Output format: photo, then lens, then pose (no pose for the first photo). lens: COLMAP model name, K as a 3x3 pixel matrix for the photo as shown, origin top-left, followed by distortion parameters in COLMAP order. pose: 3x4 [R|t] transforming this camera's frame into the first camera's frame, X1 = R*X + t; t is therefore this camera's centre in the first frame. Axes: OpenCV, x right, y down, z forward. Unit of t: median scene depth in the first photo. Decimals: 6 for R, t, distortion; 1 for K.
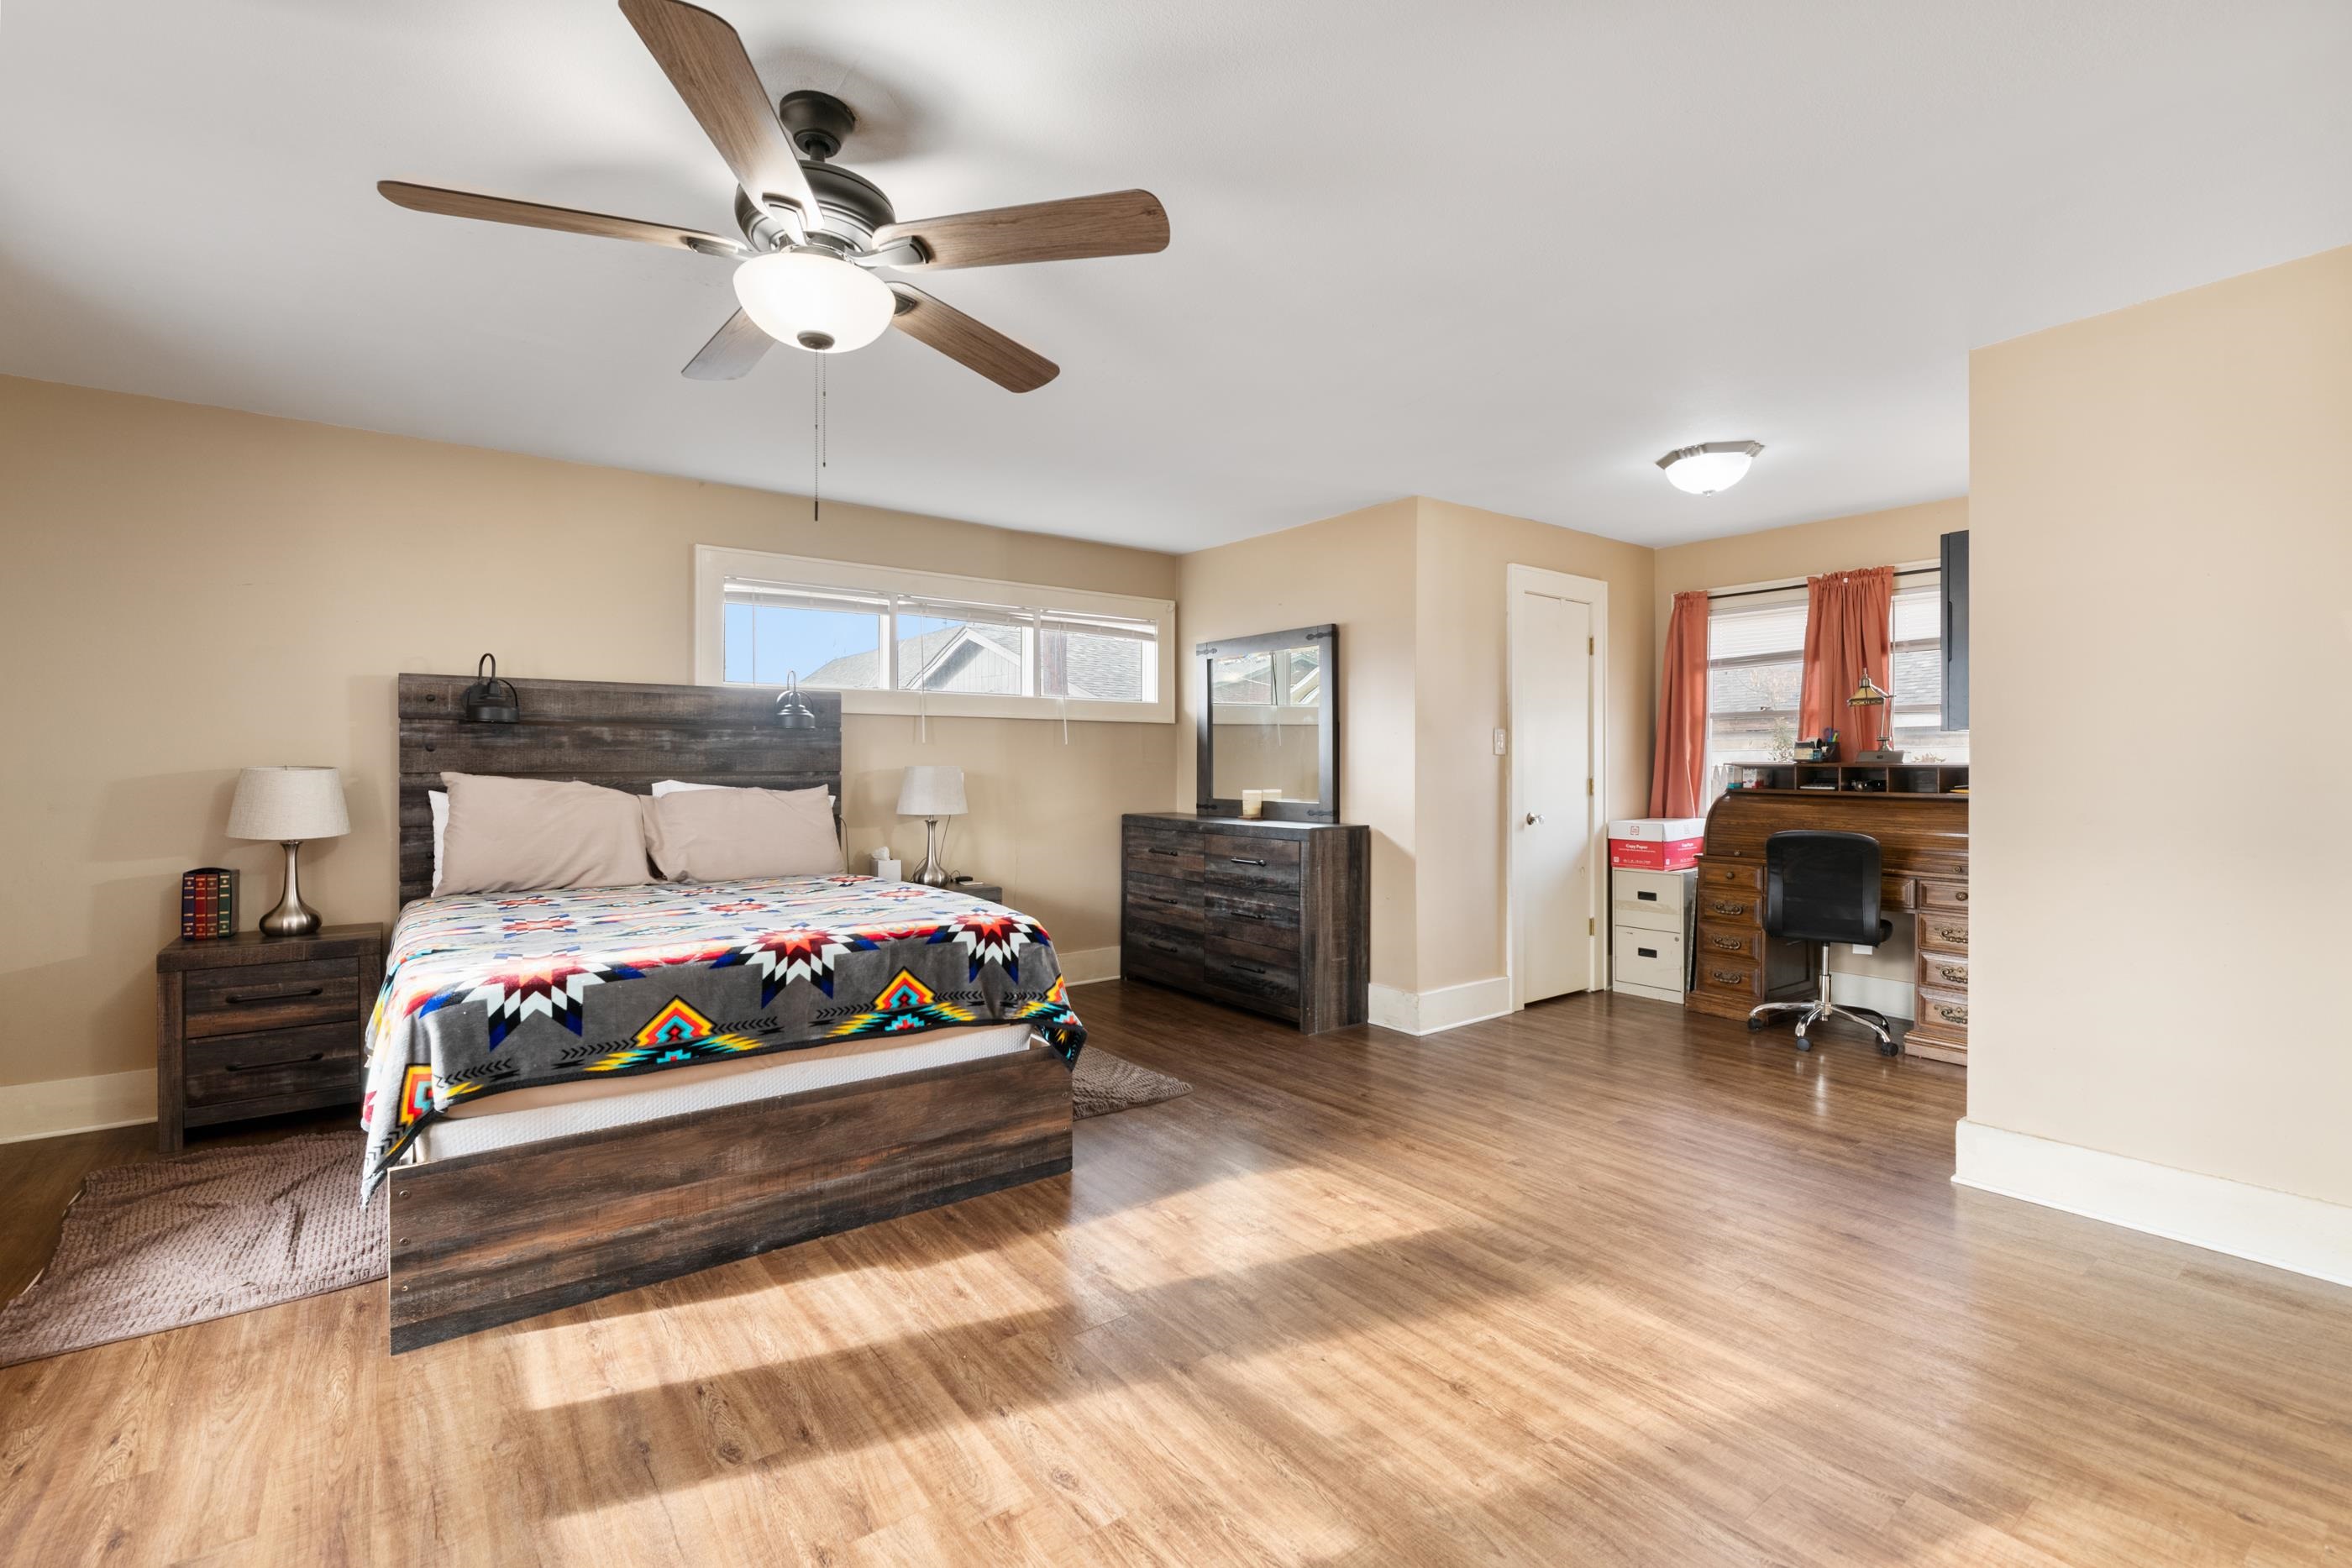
lens RADIAL K [[1019.4, 0, 1171.3], [0, 1019.4, 790.4], [0, 0, 1]] dist [-0.000852, -0.001053]
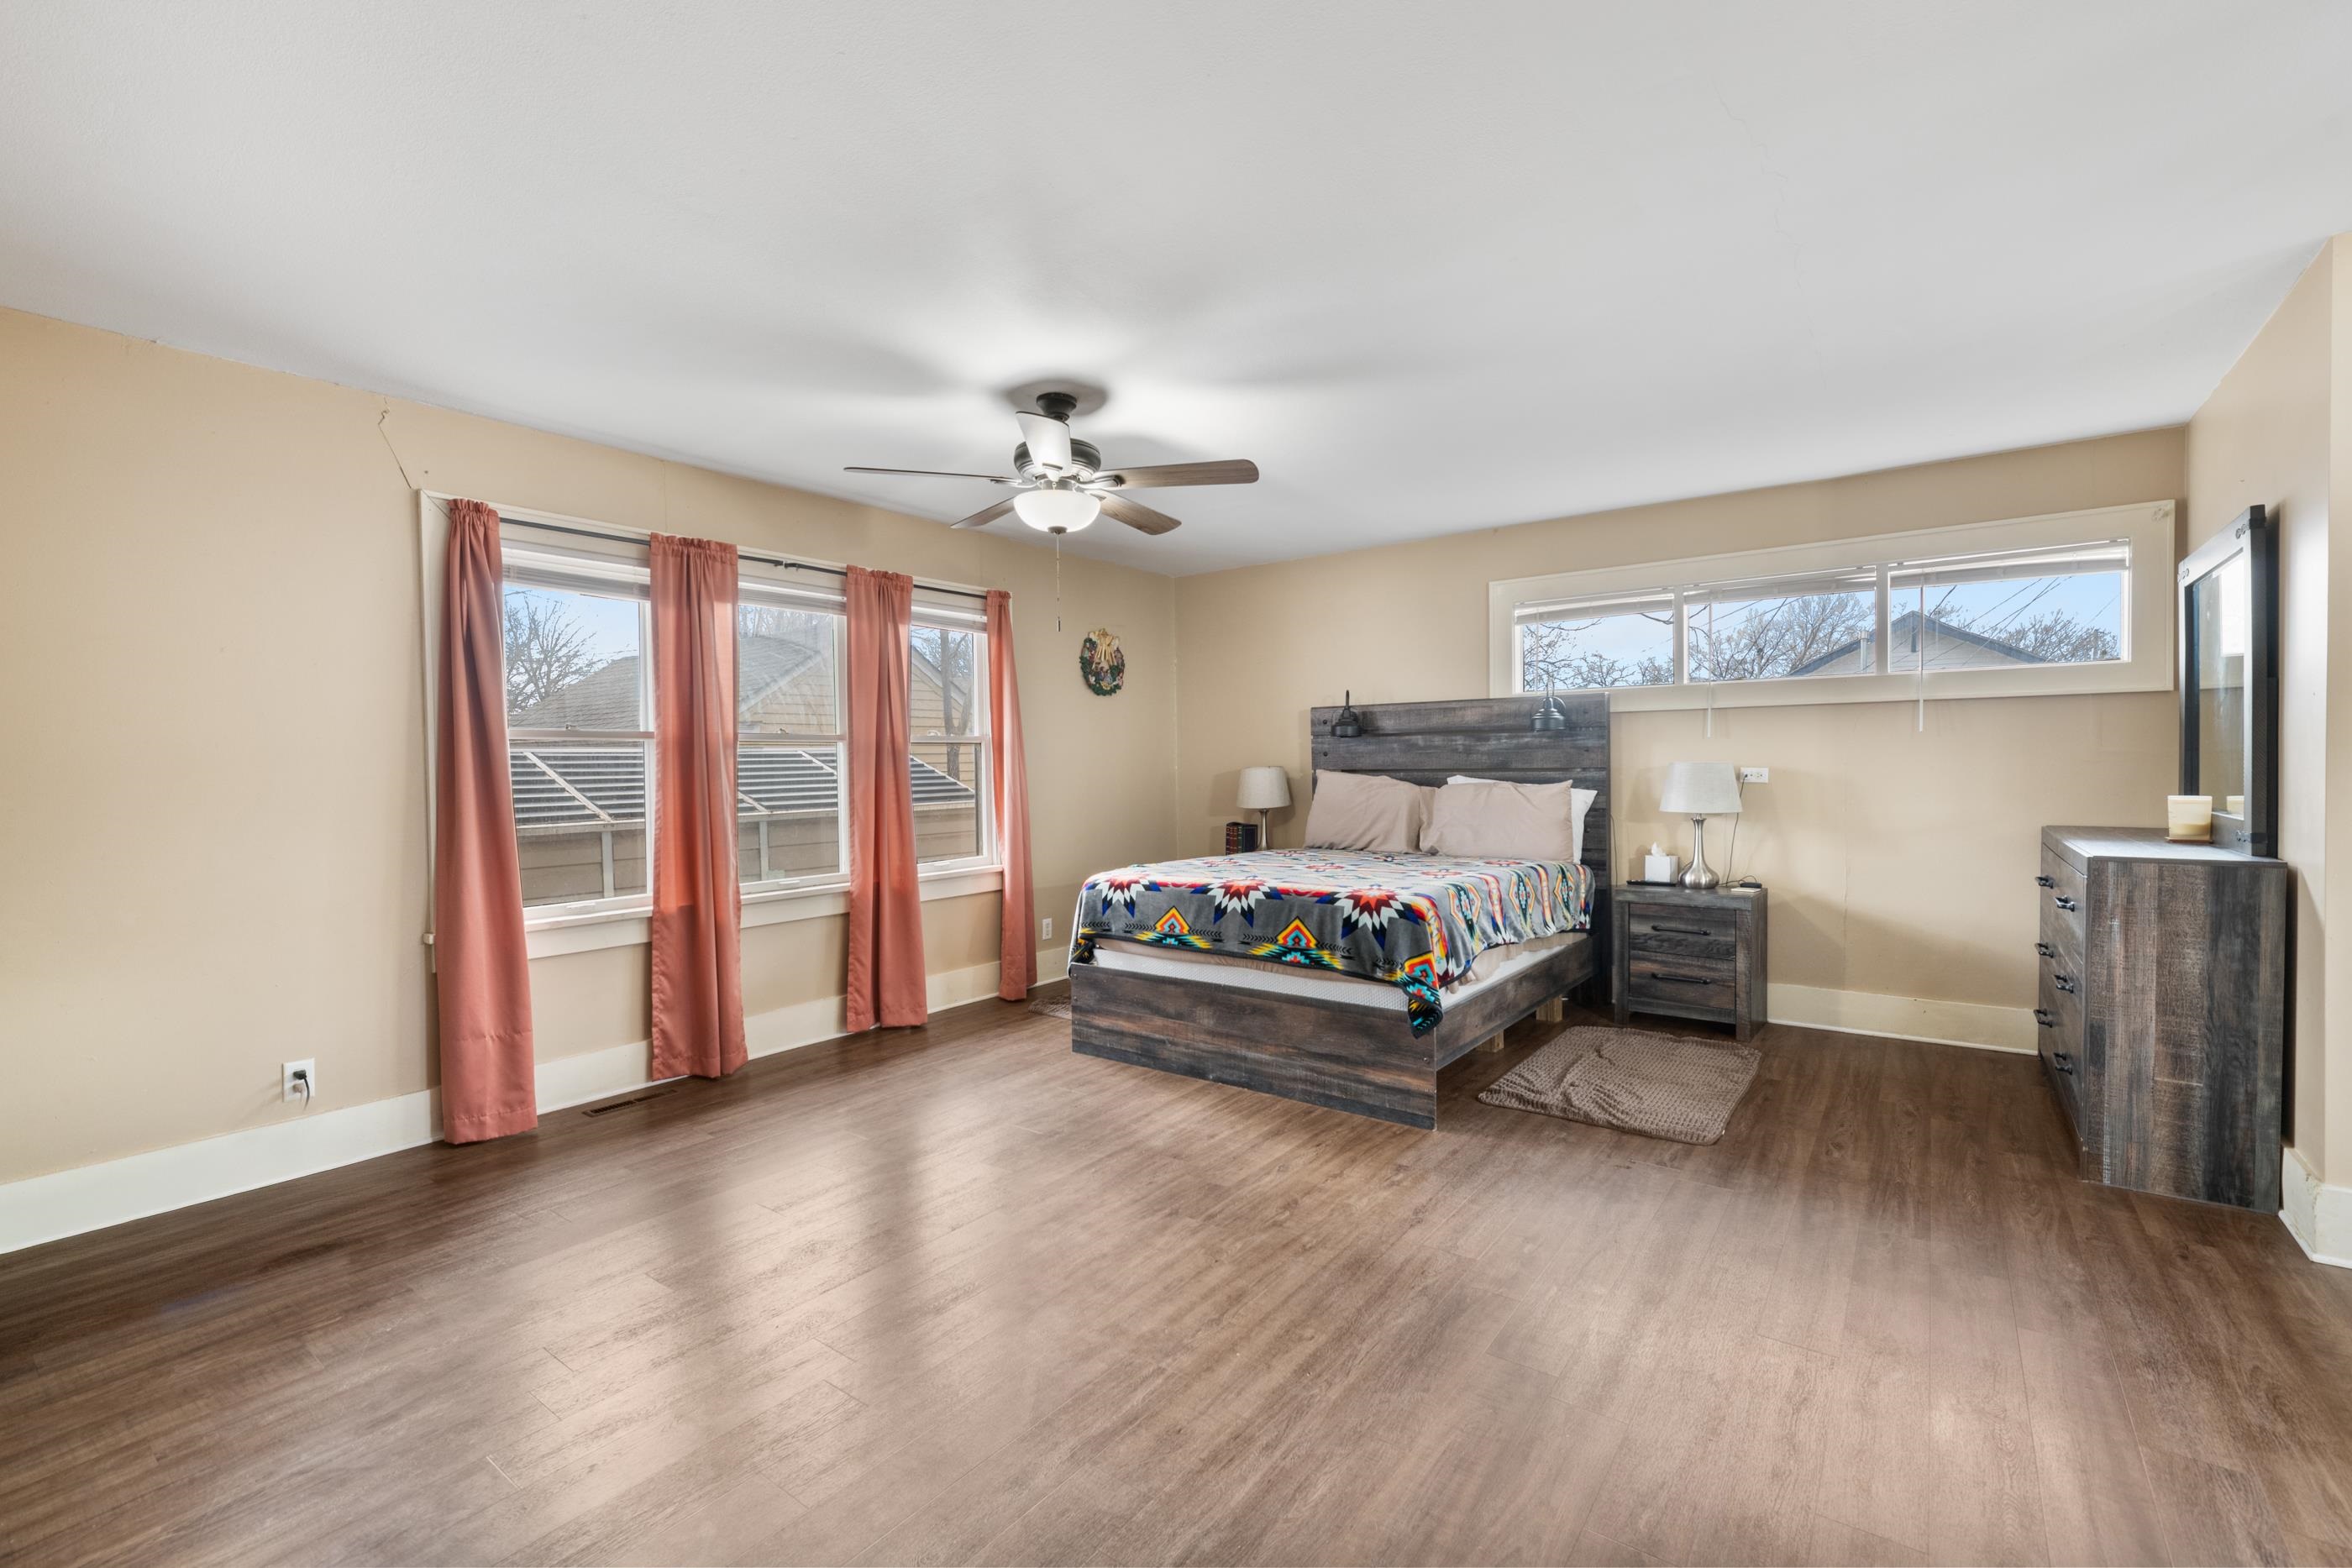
lens RADIAL K [[1019.4, 0, 1171.3], [0, 1019.4, 790.4], [0, 0, 1]] dist [-0.000852, -0.001053]
pose [[0.275917, 0.019415, -0.960985, 0.943207], [-0.009712, 0.999801, 0.017411, -0.014524], [0.961132, 0.004529, 0.276051, 0.449245]]
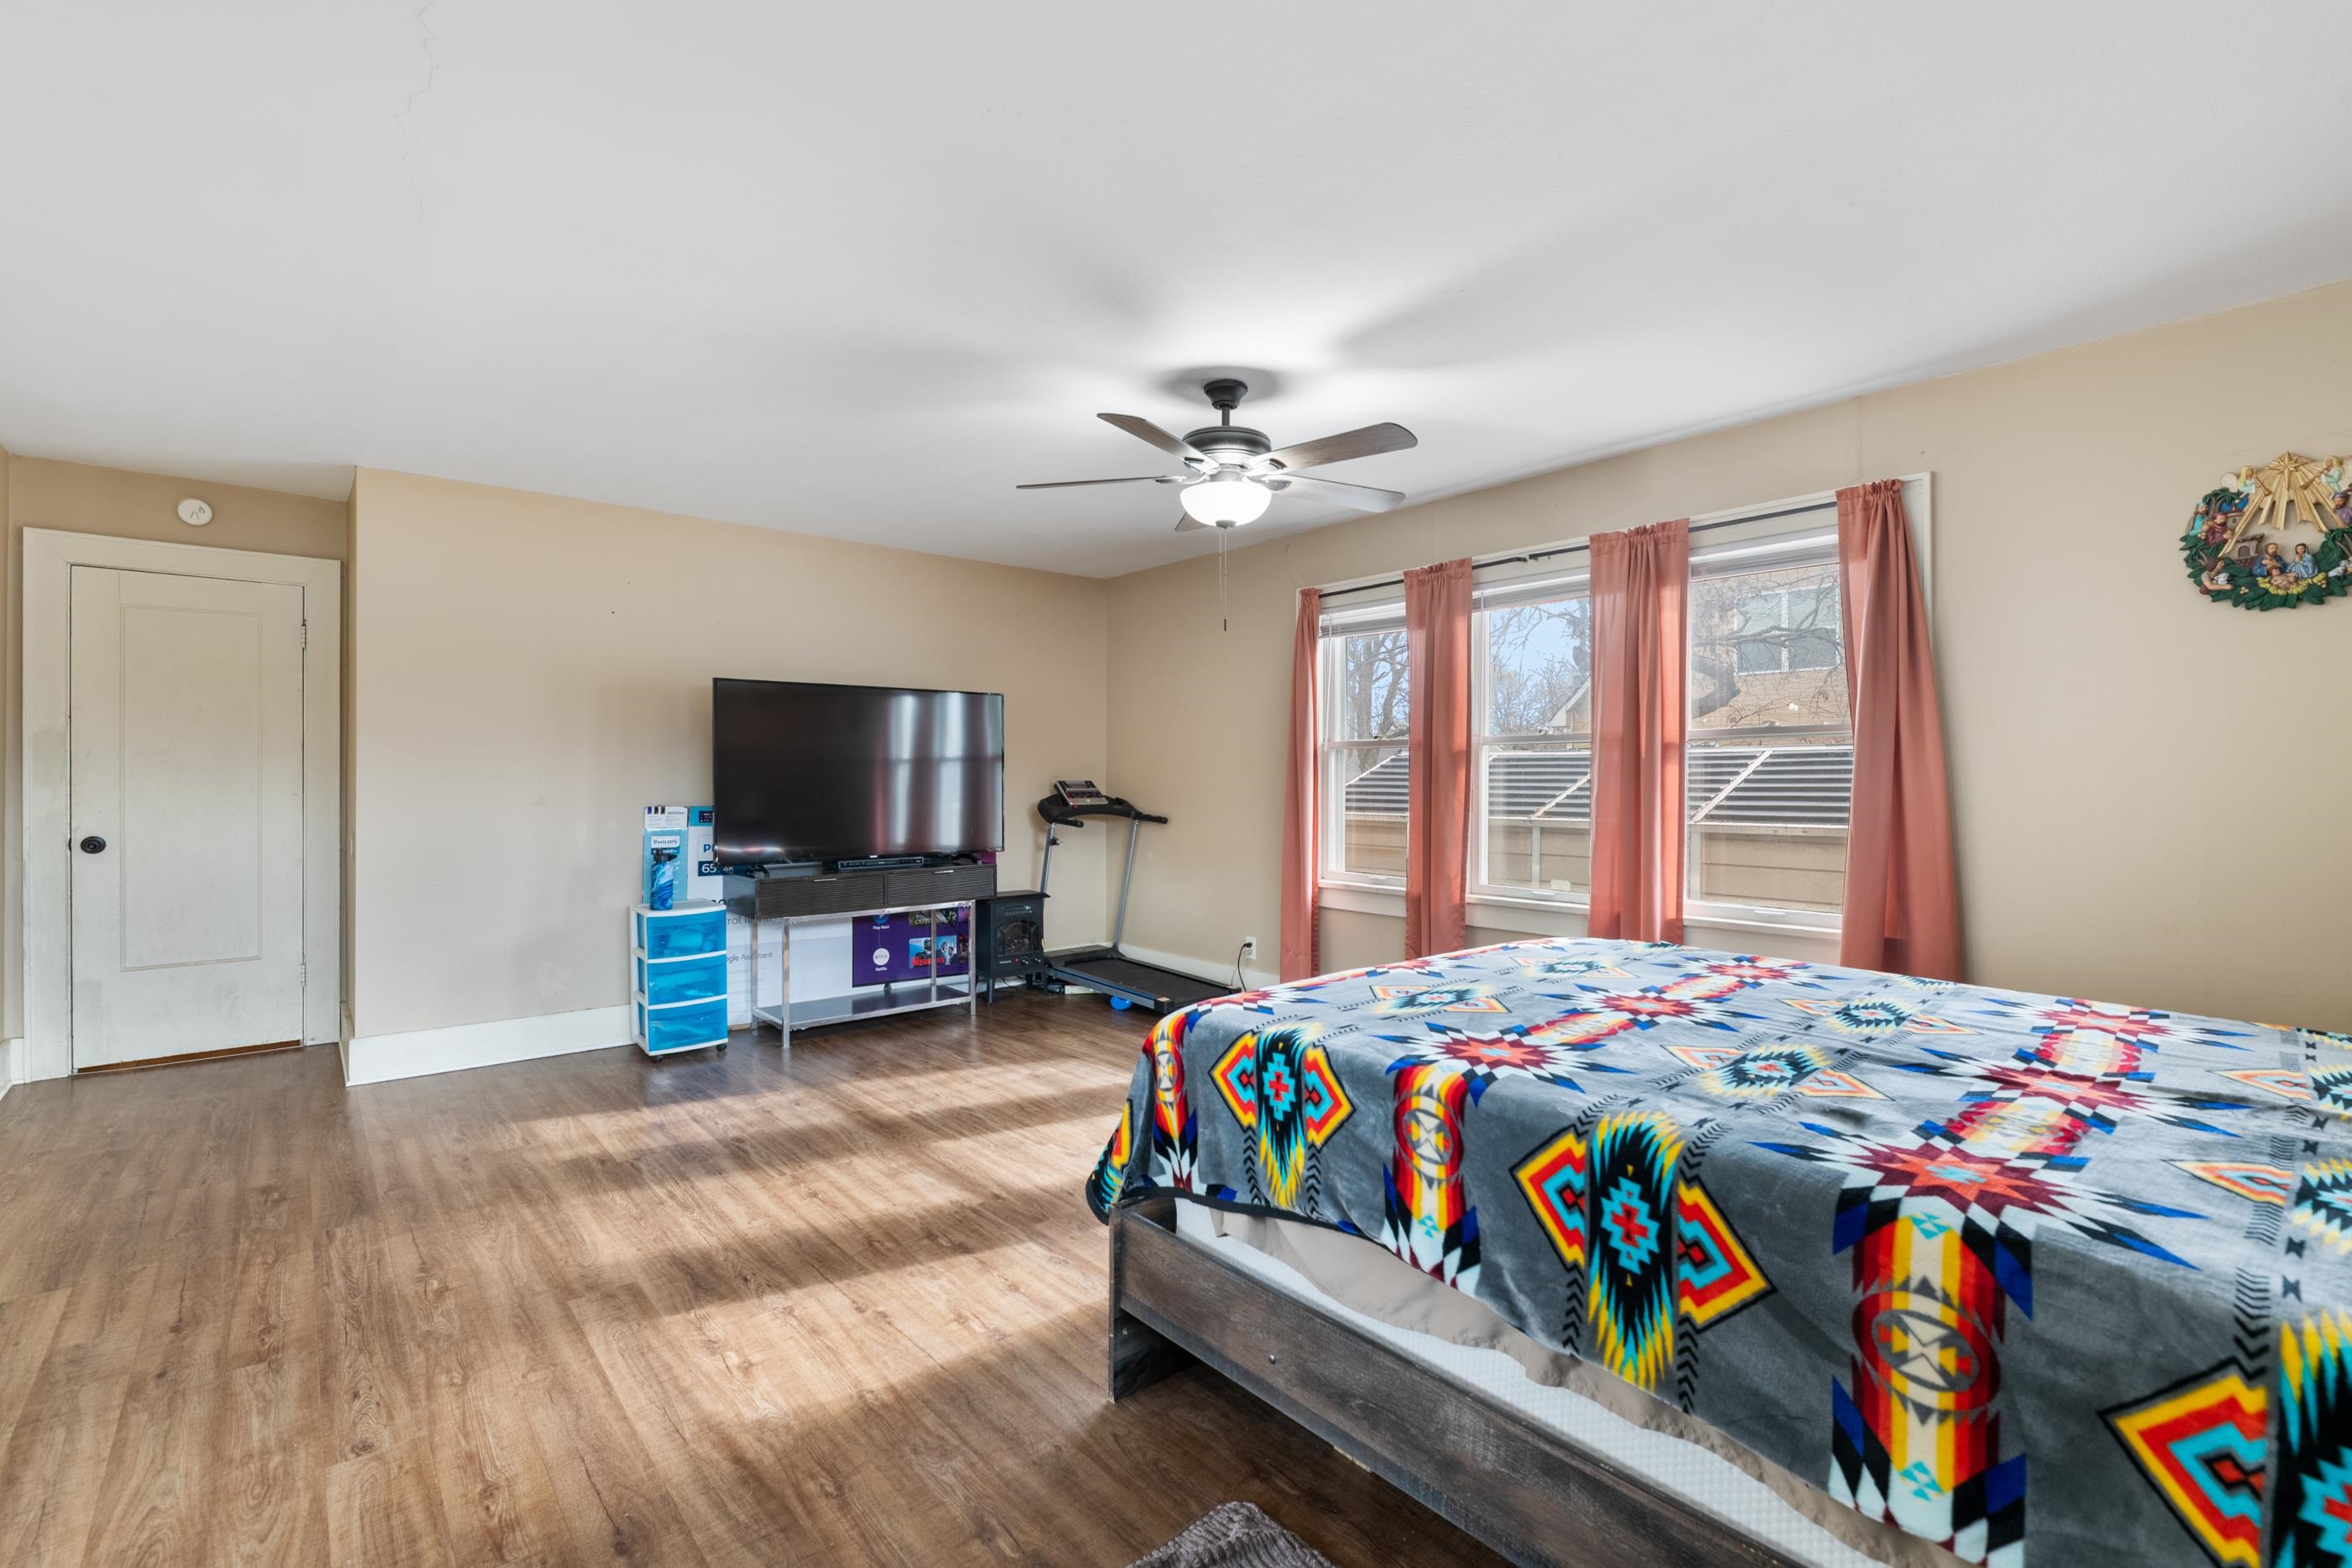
lens RADIAL K [[1019.4, 0, 1171.3], [0, 1019.4, 790.4], [0, 0, 1]] dist [-0.000852, -0.001053]
pose [[-0.997970, 0.000142, -0.063679, -0.102492], [-0.002317, 0.999254, 0.038551, -0.044929], [0.063637, 0.038621, -0.997226, 1.755431]]
